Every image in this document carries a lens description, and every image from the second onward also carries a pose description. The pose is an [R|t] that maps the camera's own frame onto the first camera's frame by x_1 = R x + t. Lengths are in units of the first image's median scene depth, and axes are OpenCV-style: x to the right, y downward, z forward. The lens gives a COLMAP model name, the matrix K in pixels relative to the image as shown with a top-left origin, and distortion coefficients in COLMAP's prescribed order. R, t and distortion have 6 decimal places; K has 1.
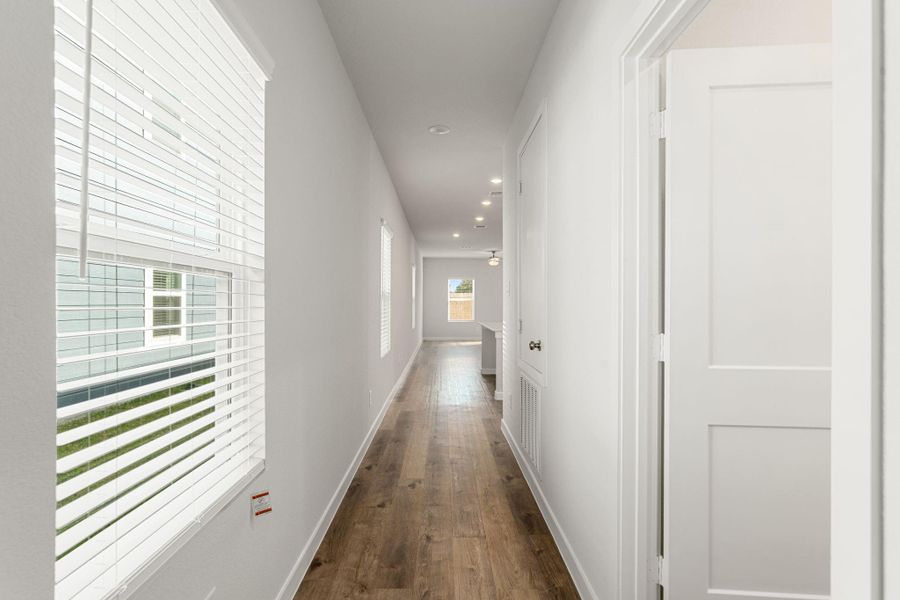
lens RADIAL K [[387.4, 0, 450.0], [0, 387.4, 300.0], [0, 0, 1]] dist [-0.000351, -0.000005]
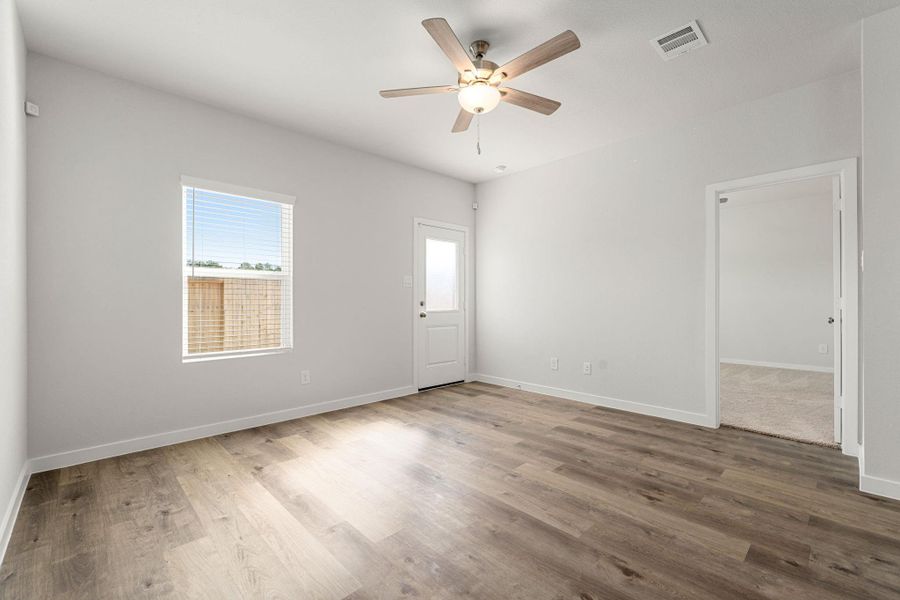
lens RADIAL K [[387.4, 0, 450.0], [0, 387.4, 300.0], [0, 0, 1]] dist [-0.000351, -0.000005]
pose [[0.742045, -0.008164, 0.670300, -0.041044], [0.001108, 0.999939, 0.010953, 0.013572], [-0.670349, -0.007385, 0.742009, 0.712512]]
